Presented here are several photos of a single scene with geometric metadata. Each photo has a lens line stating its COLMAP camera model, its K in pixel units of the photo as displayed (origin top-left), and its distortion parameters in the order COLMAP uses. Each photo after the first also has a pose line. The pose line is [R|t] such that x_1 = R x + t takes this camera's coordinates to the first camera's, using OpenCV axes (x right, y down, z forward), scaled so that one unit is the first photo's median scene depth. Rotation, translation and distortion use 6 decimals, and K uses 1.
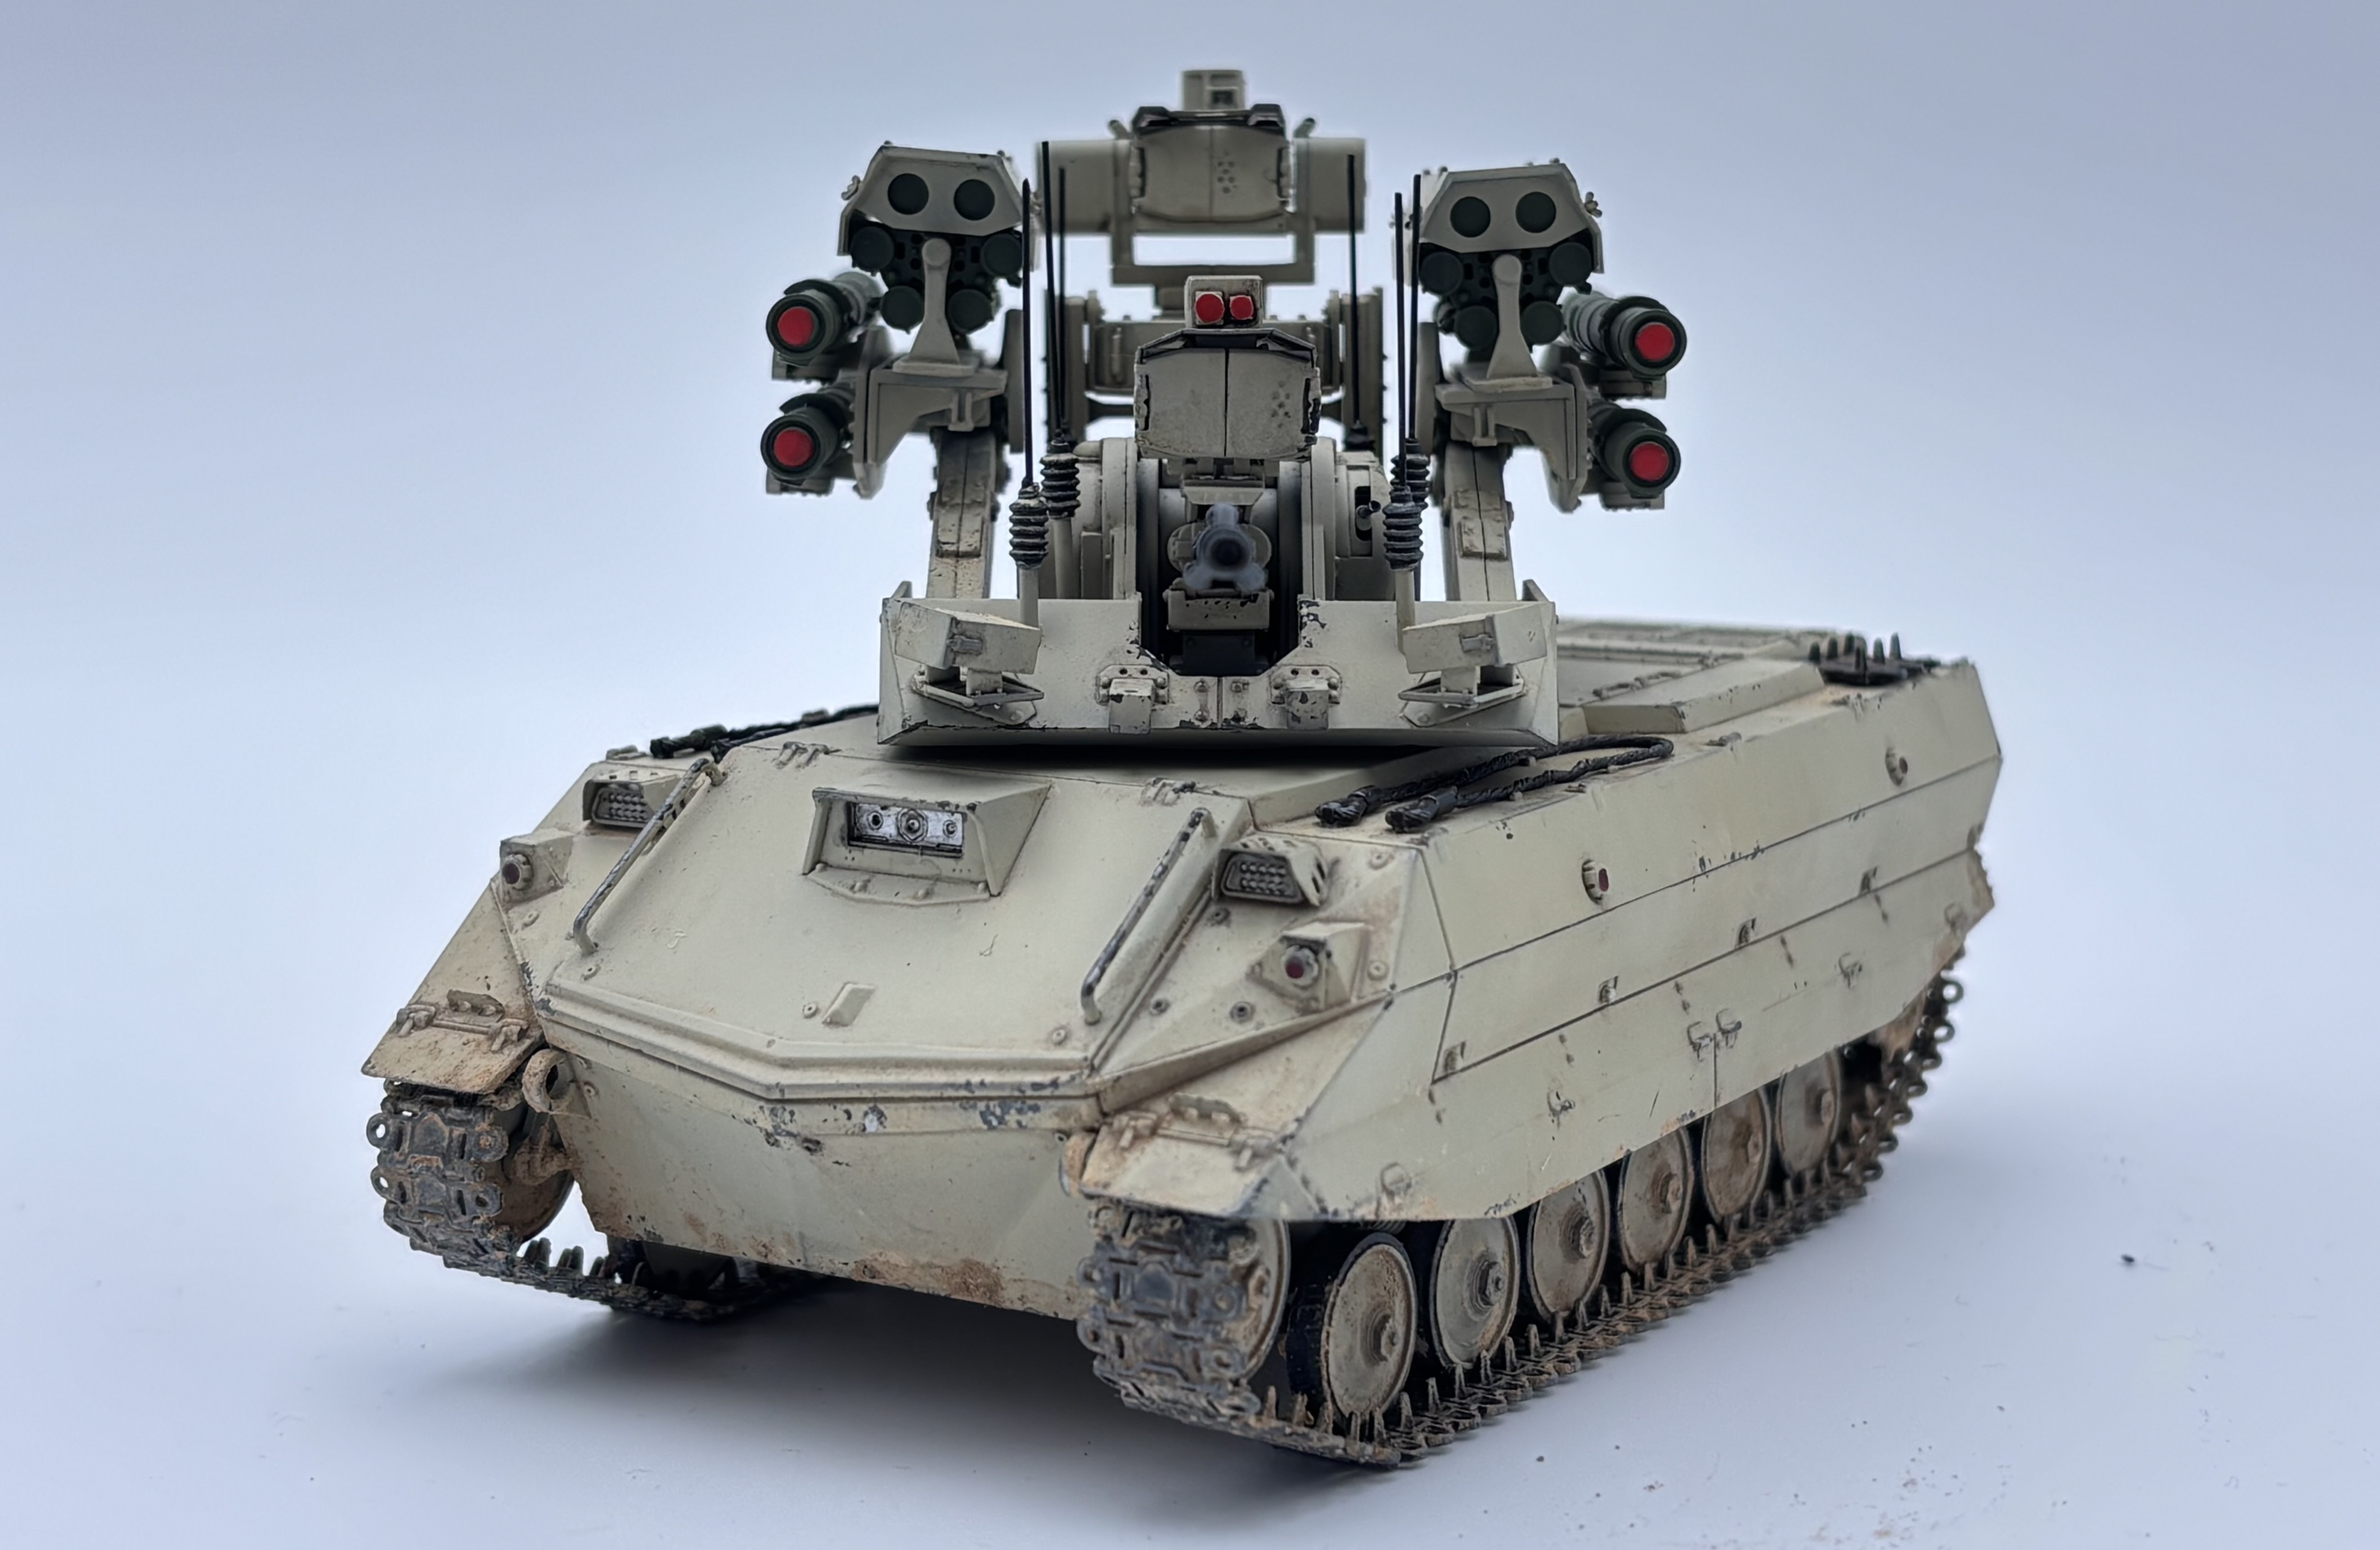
lens RADIAL K [[3847.3, 0, 1189.6], [0, 3847.3, 665.9], [0, 0, 1]] dist [0.116534, -0.032510]
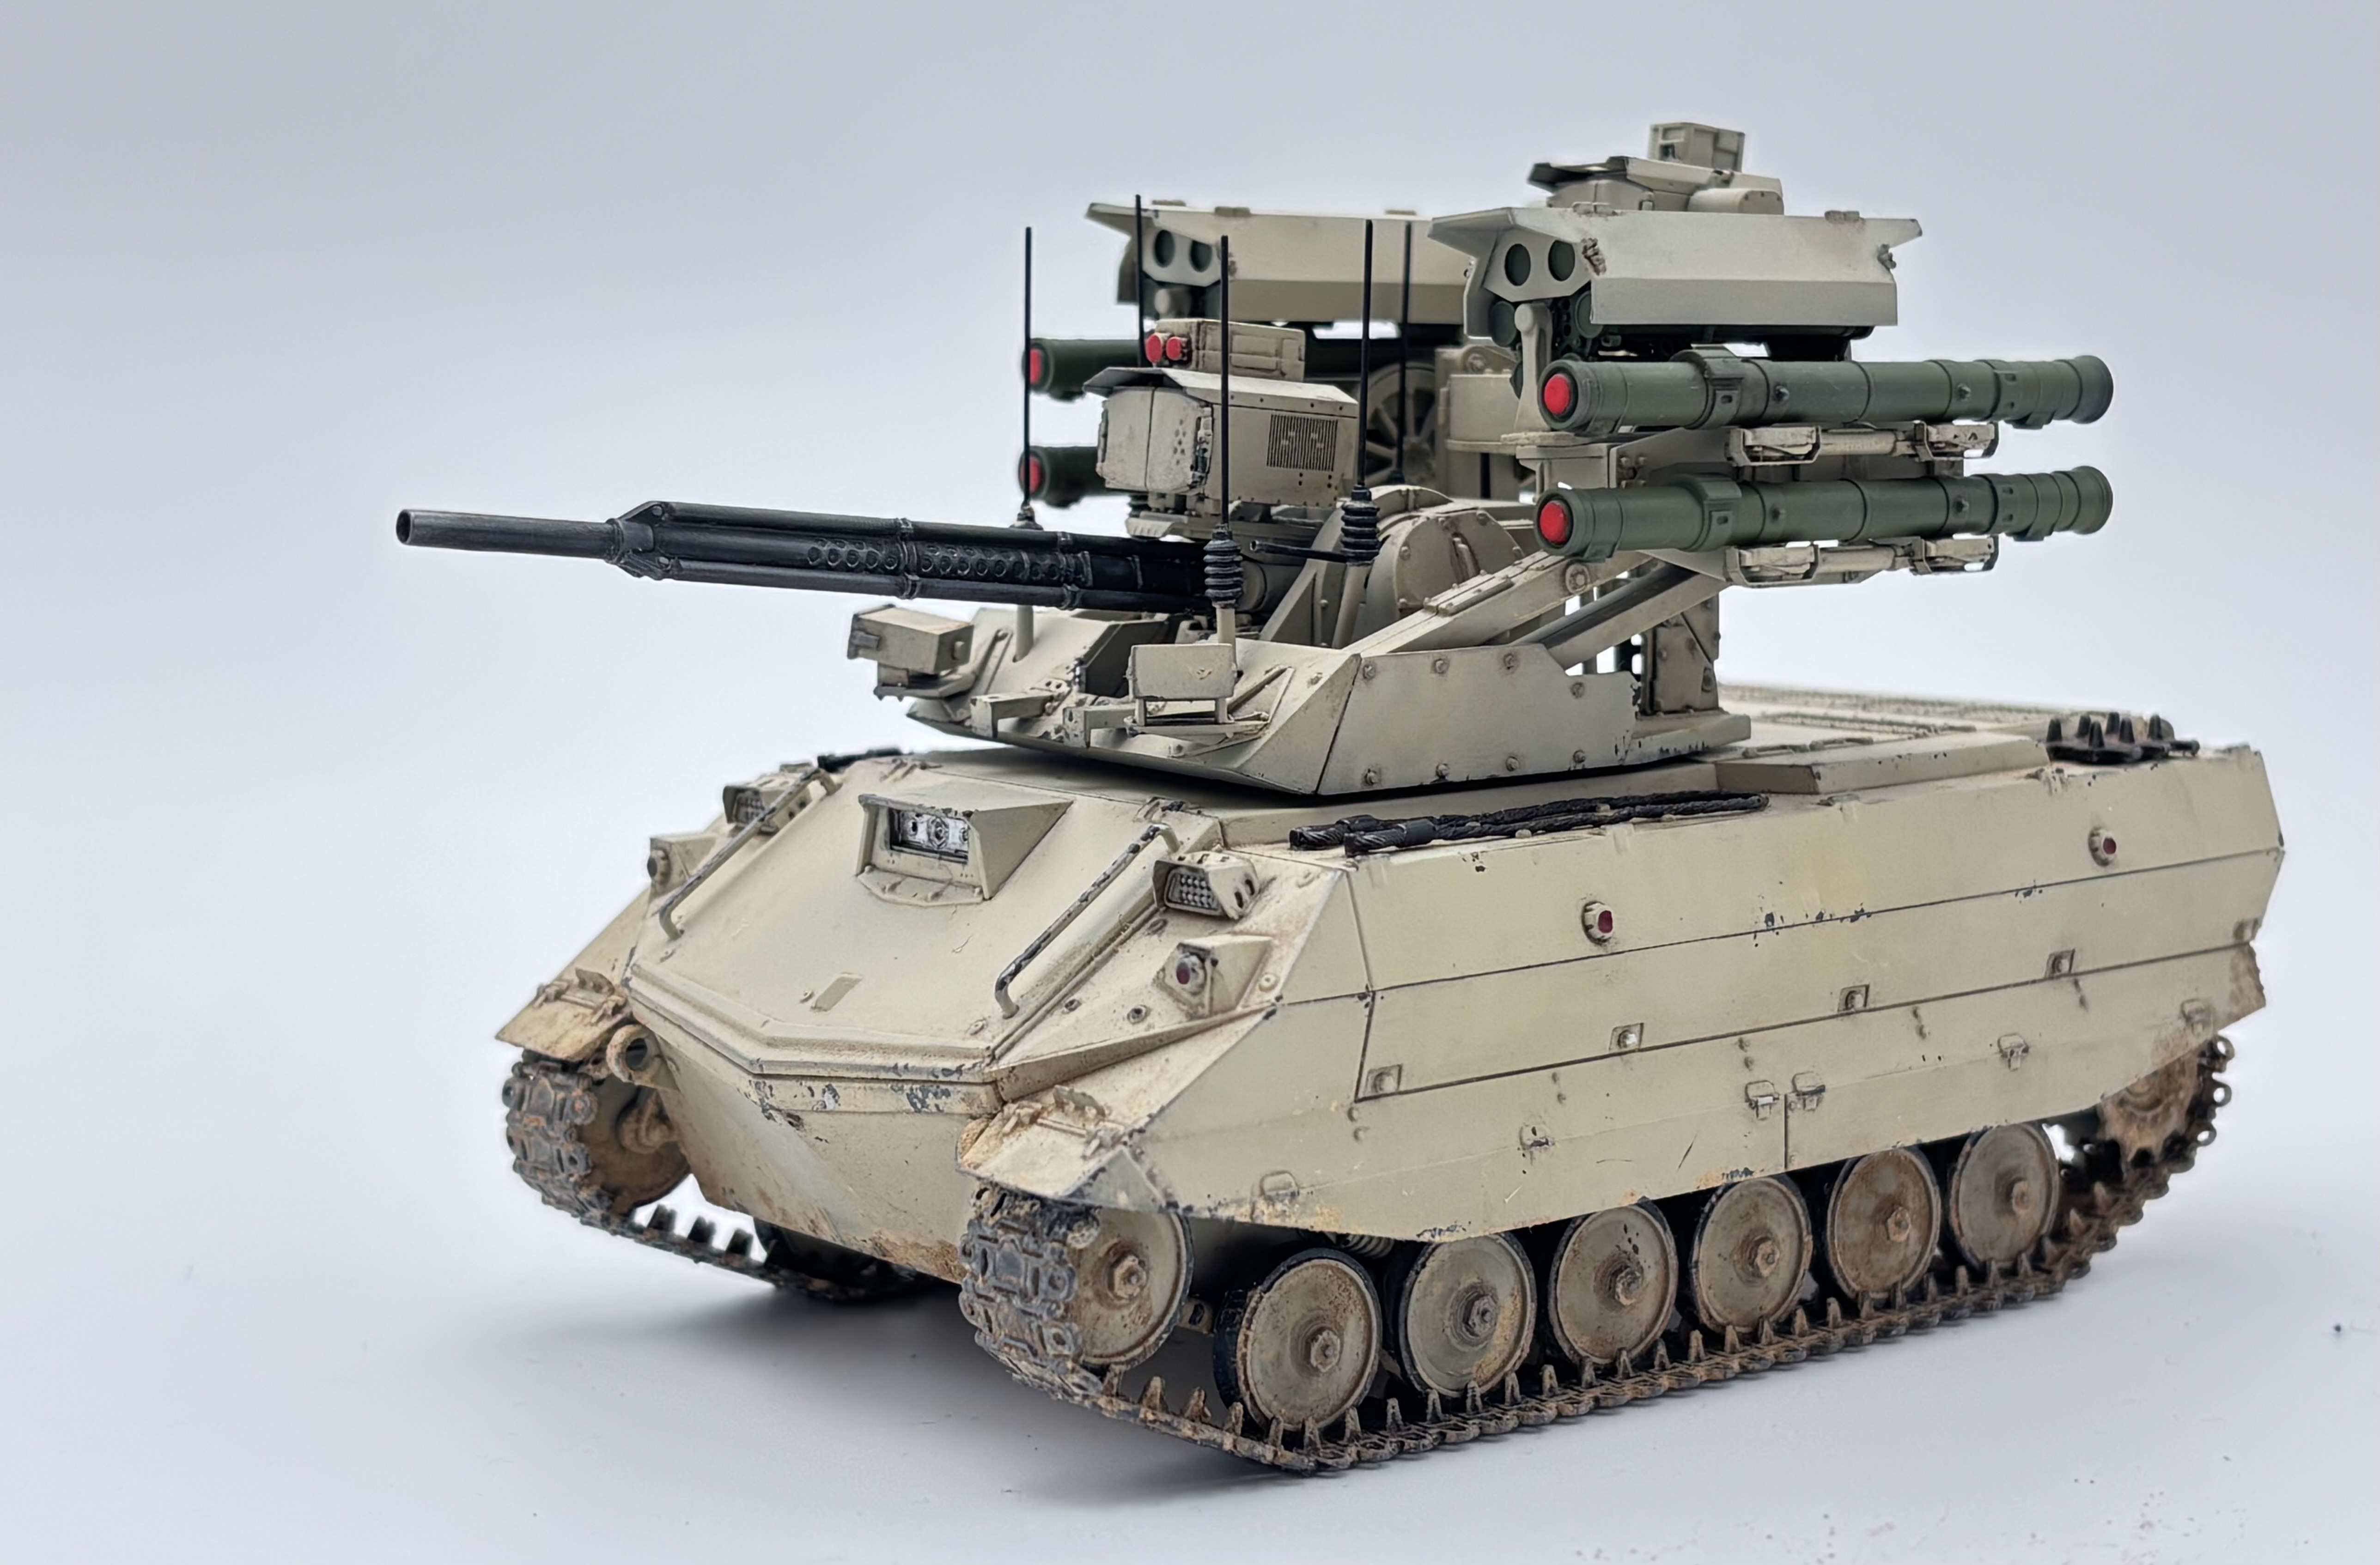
lens RADIAL K [[3936.9, 0, 1190.0], [0, 3936.9, 782.5], [0, 0, 1]] dist [0.152765, 0.035968]
pose [[0.949802, 0.042045, -0.310012, 0.334537], [-0.044663, 0.999001, -0.001347, 0.026627], [0.309646, 0.015125, 0.950732, -0.007975]]
